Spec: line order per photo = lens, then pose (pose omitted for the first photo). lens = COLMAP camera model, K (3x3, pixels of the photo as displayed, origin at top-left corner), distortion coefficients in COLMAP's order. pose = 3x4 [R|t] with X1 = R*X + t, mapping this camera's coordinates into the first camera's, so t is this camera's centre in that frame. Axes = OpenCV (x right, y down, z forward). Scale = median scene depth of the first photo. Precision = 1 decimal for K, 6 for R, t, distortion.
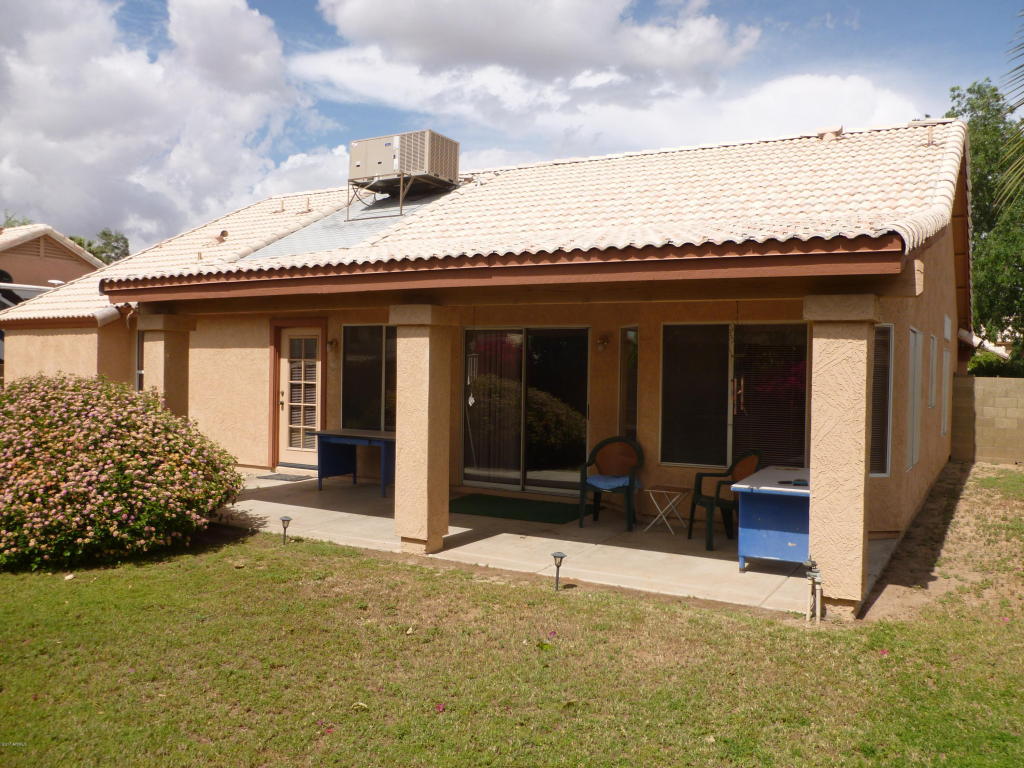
lens RADIAL K [[859.1, 0, 512.0], [0, 859.1, 384.0], [0, 0, 1]] dist [-0.065277, 0.080178]
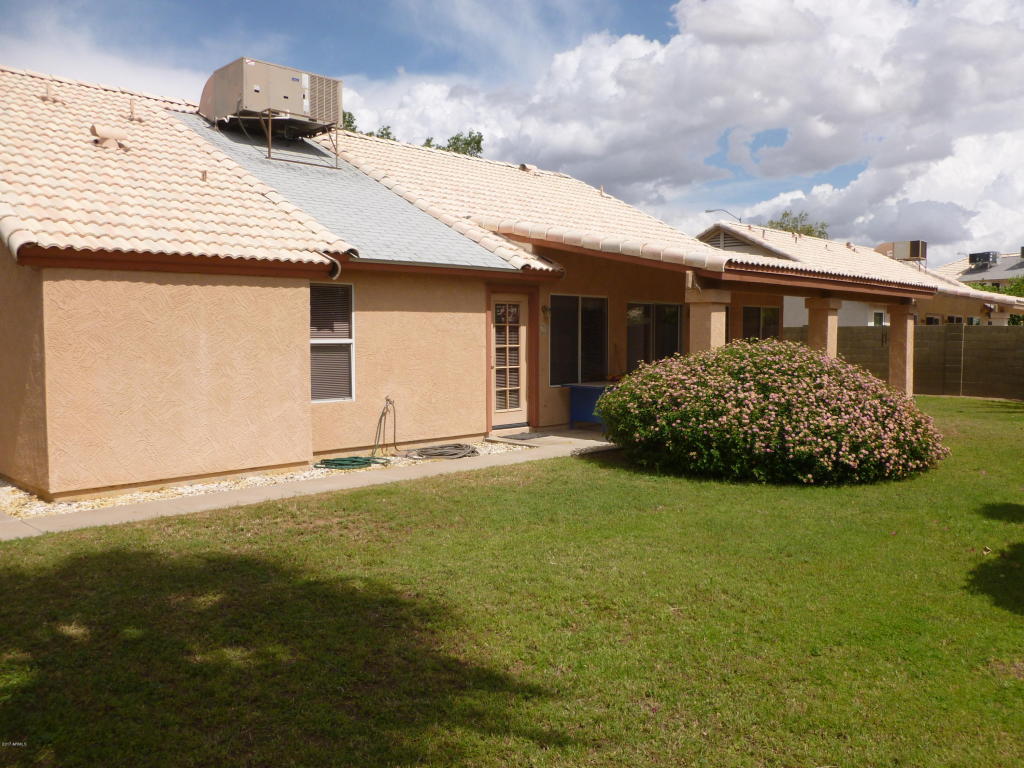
lens RADIAL K [[859.1, 0, 512.0], [0, 859.1, 384.0], [0, 0, 1]] dist [-0.065277, 0.080178]
pose [[0.257436, -0.072327, 0.963585, -0.973535], [0.017455, 0.997380, 0.070200, -0.022832], [-0.966138, -0.001253, 0.258024, 0.559002]]
